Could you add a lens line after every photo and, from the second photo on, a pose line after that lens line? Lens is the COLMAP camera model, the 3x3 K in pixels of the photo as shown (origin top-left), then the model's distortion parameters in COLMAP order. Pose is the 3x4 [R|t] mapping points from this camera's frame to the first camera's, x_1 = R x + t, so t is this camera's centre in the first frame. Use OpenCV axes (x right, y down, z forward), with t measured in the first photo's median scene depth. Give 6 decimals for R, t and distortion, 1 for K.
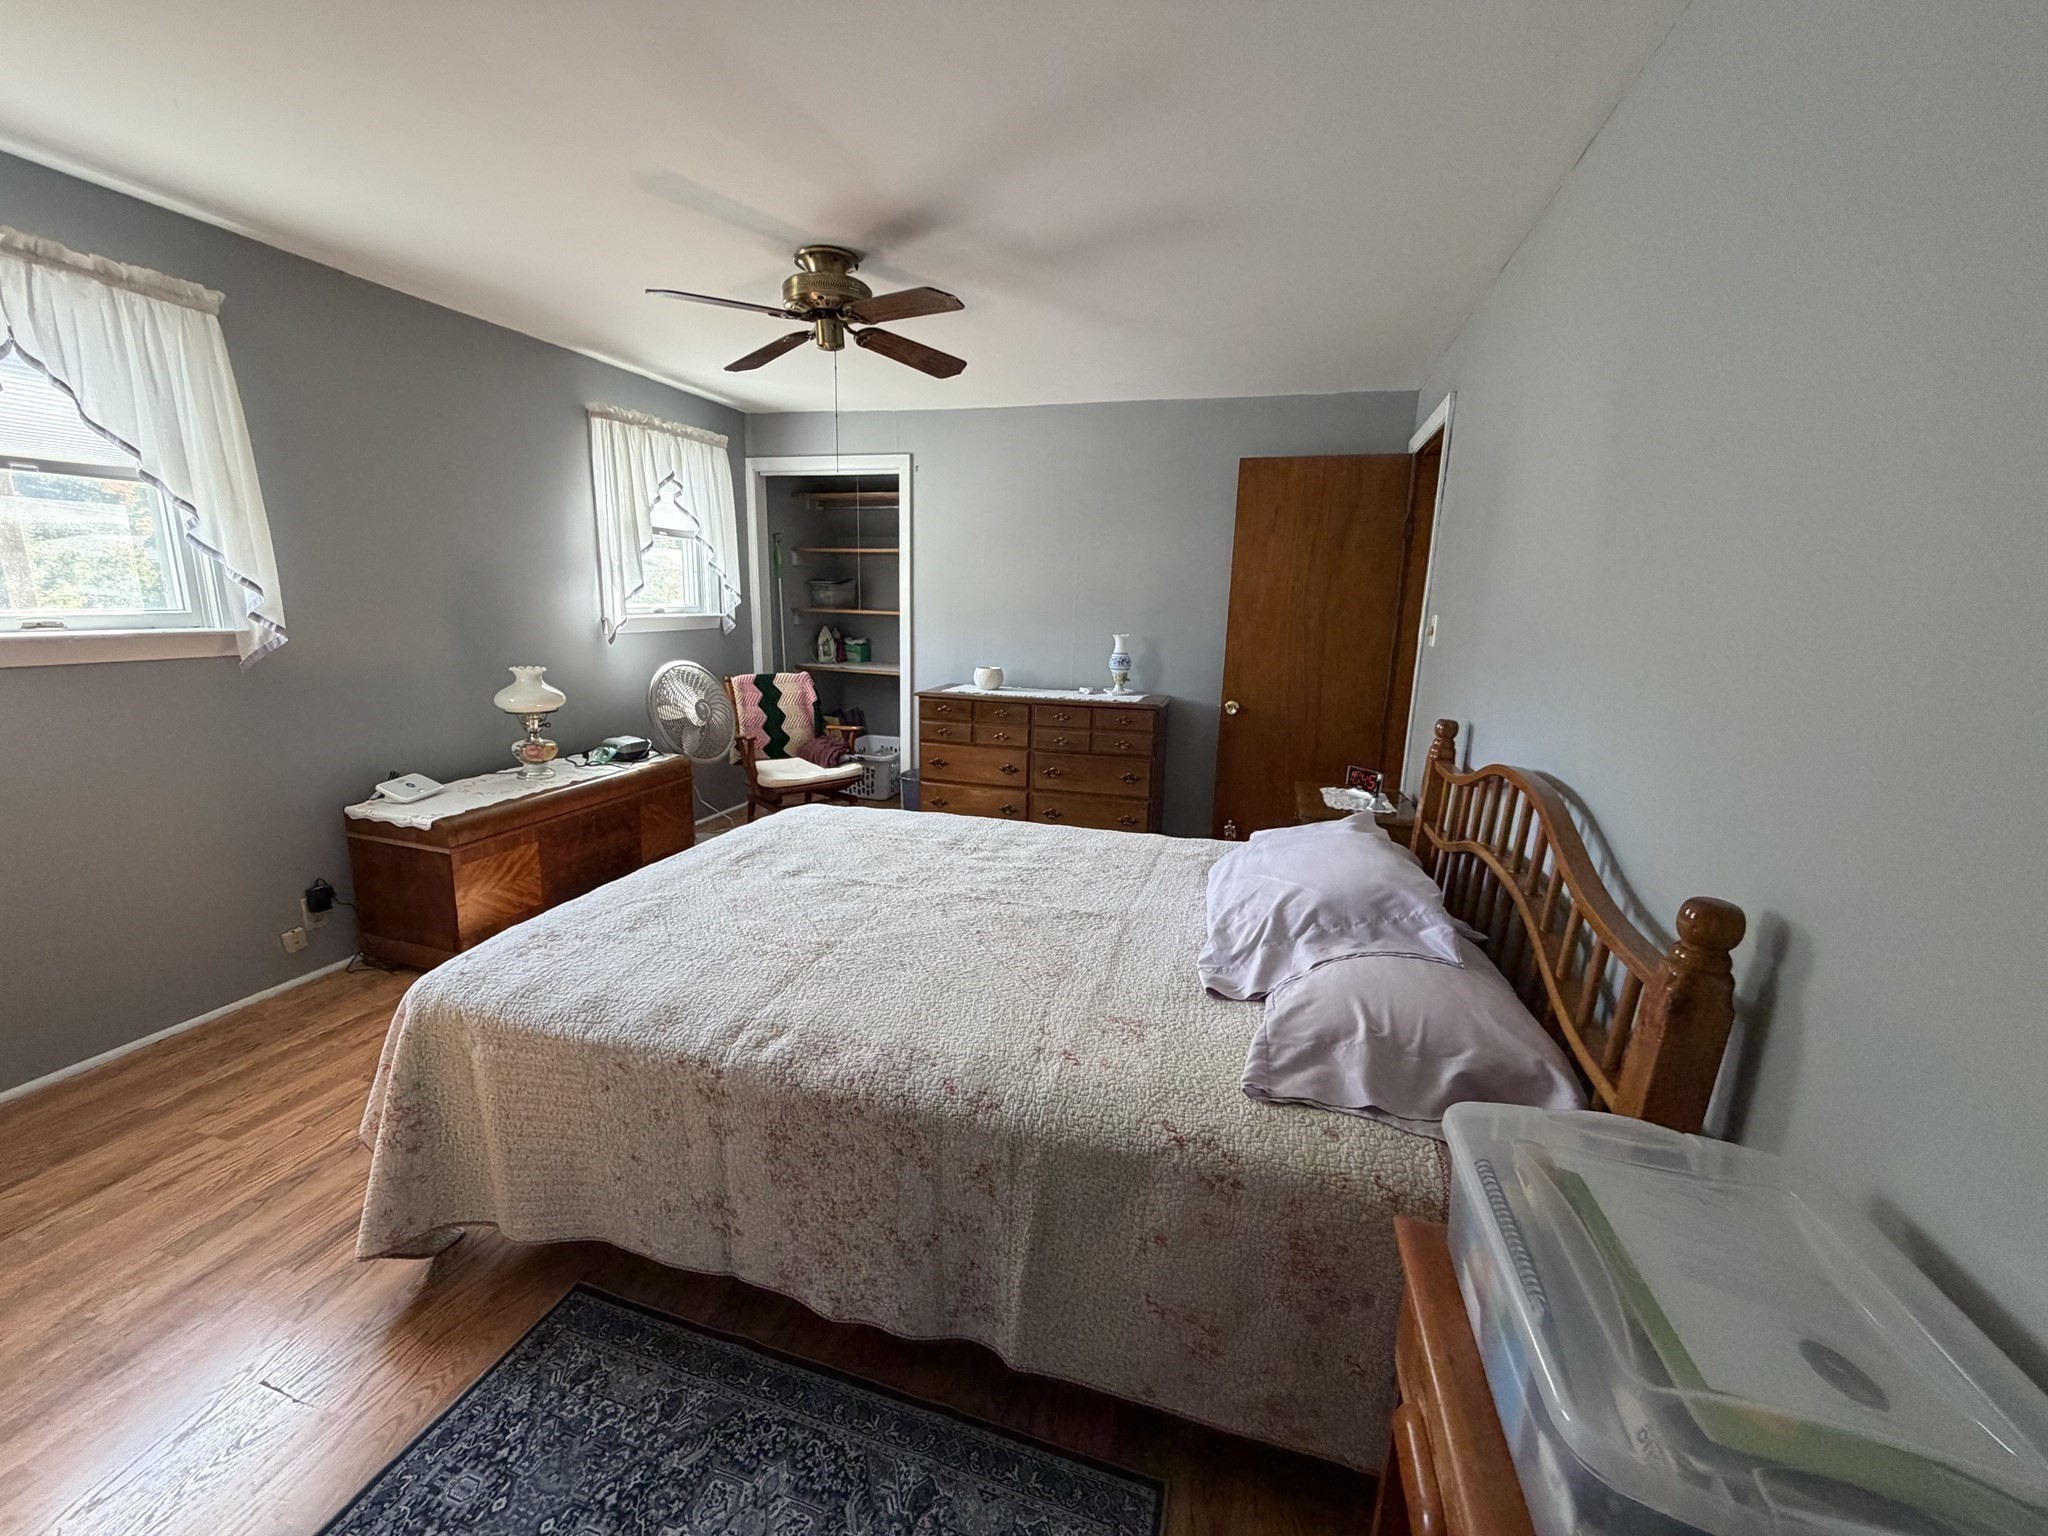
lens RADIAL K [[824.9, 0, 990.0], [0, 824.9, 786.6], [0, 0, 1]] dist [-0.000021, 0.000086]
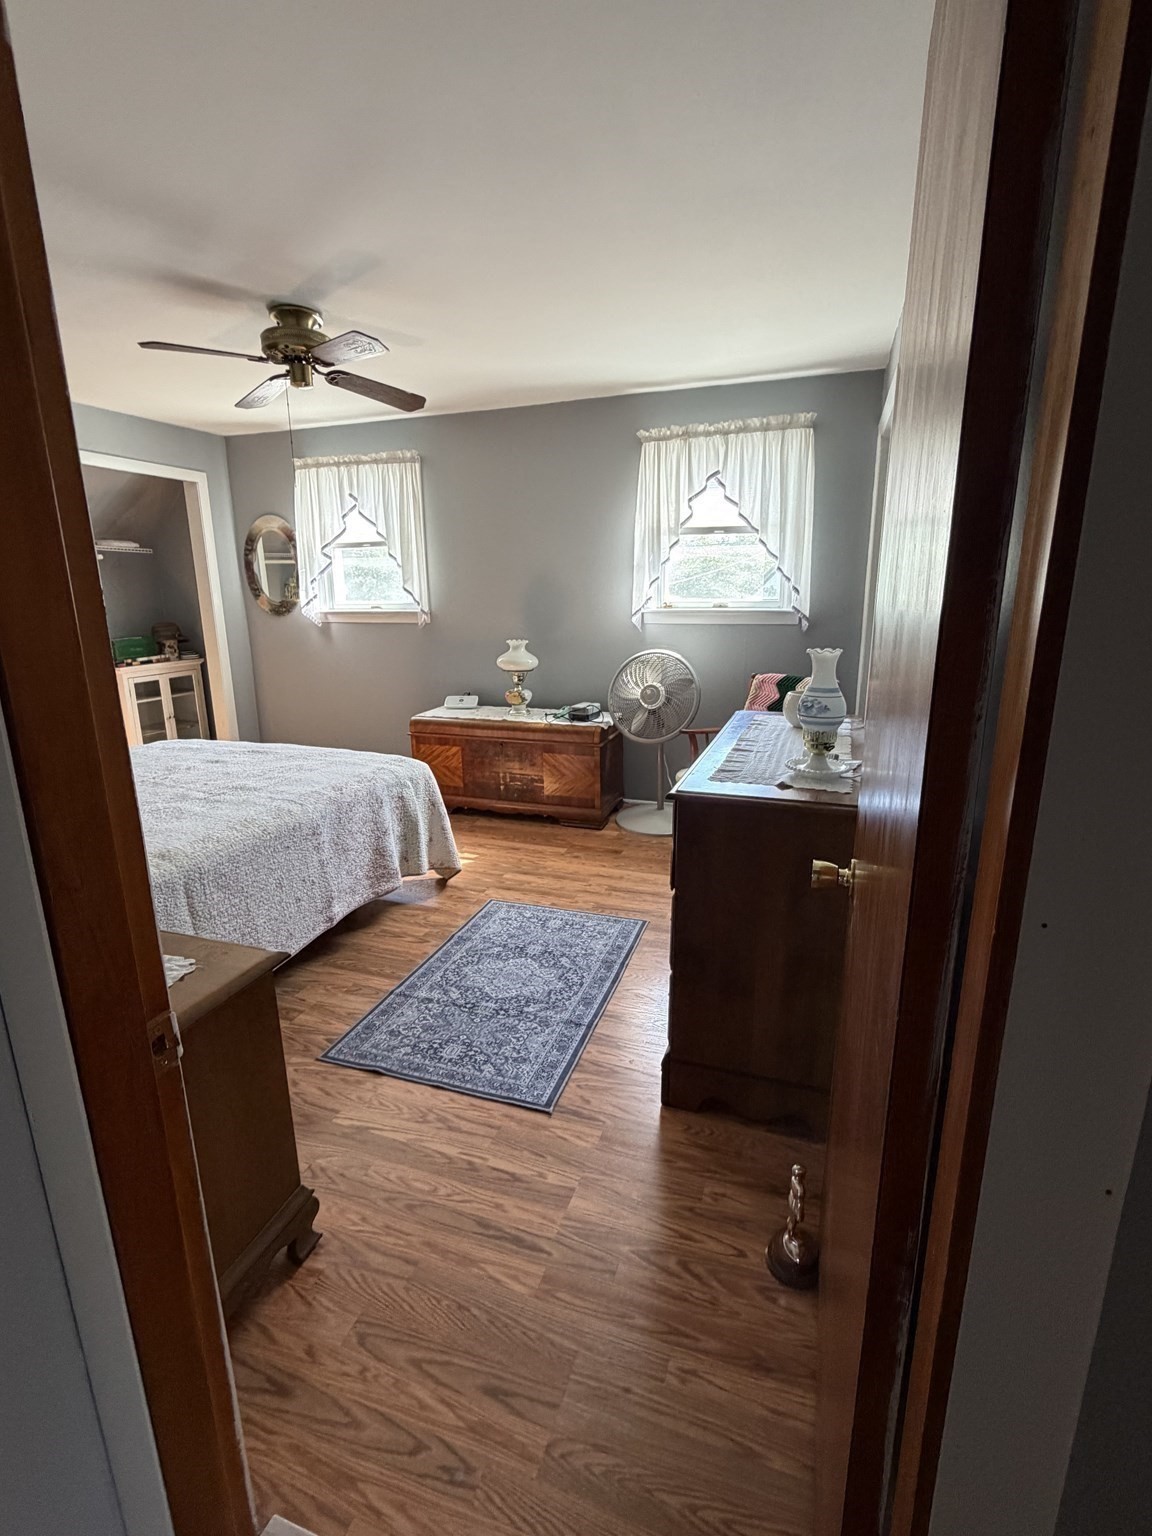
lens RADIAL K [[712.2, 0, 577.3], [0, 712.2, 768.4], [0, 0, 1]] dist [0.001119, 0.000321]
pose [[-0.017716, 0.210984, -0.977329, 0.753686], [-0.222788, 0.952074, 0.209571, -0.222363], [0.974706, 0.221450, 0.030138, 1.141321]]
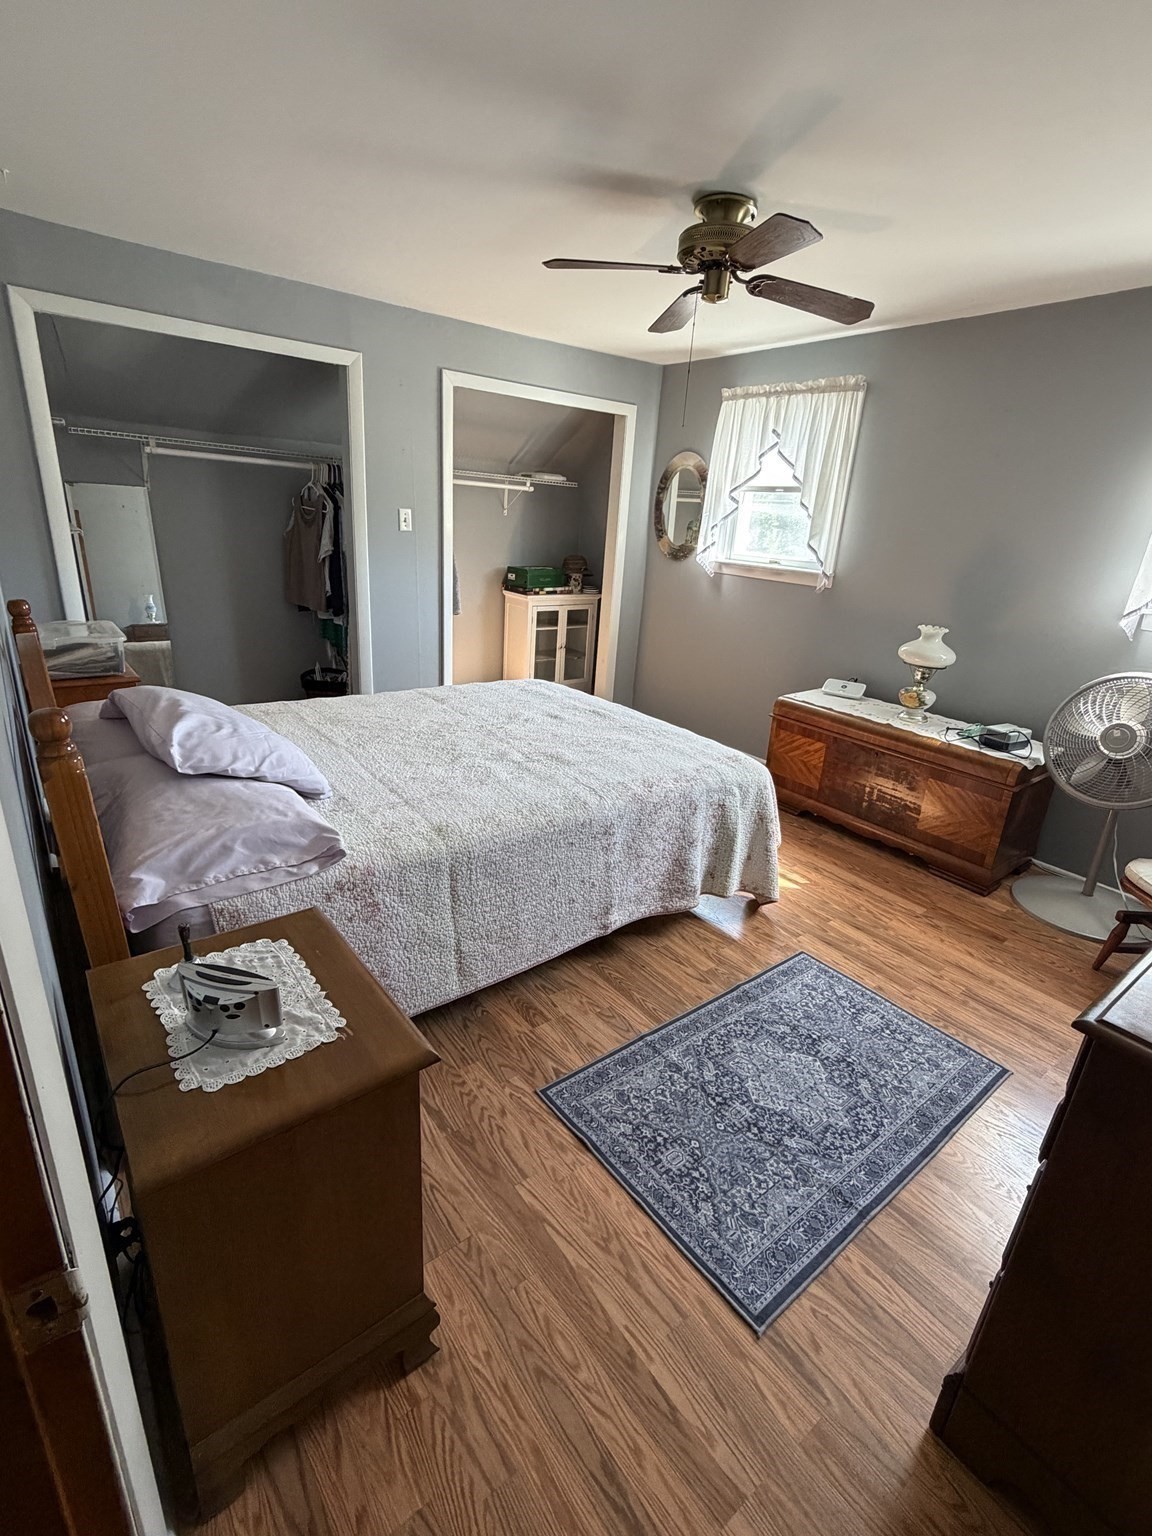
lens RADIAL K [[712.2, 0, 577.3], [0, 712.2, 768.4], [0, 0, 1]] dist [0.001119, 0.000321]
pose [[-0.556383, 0.217618, -0.801923, 0.570307], [-0.269739, 0.865526, 0.422026, -0.265366], [0.785925, 0.451118, -0.422864, 1.142559]]
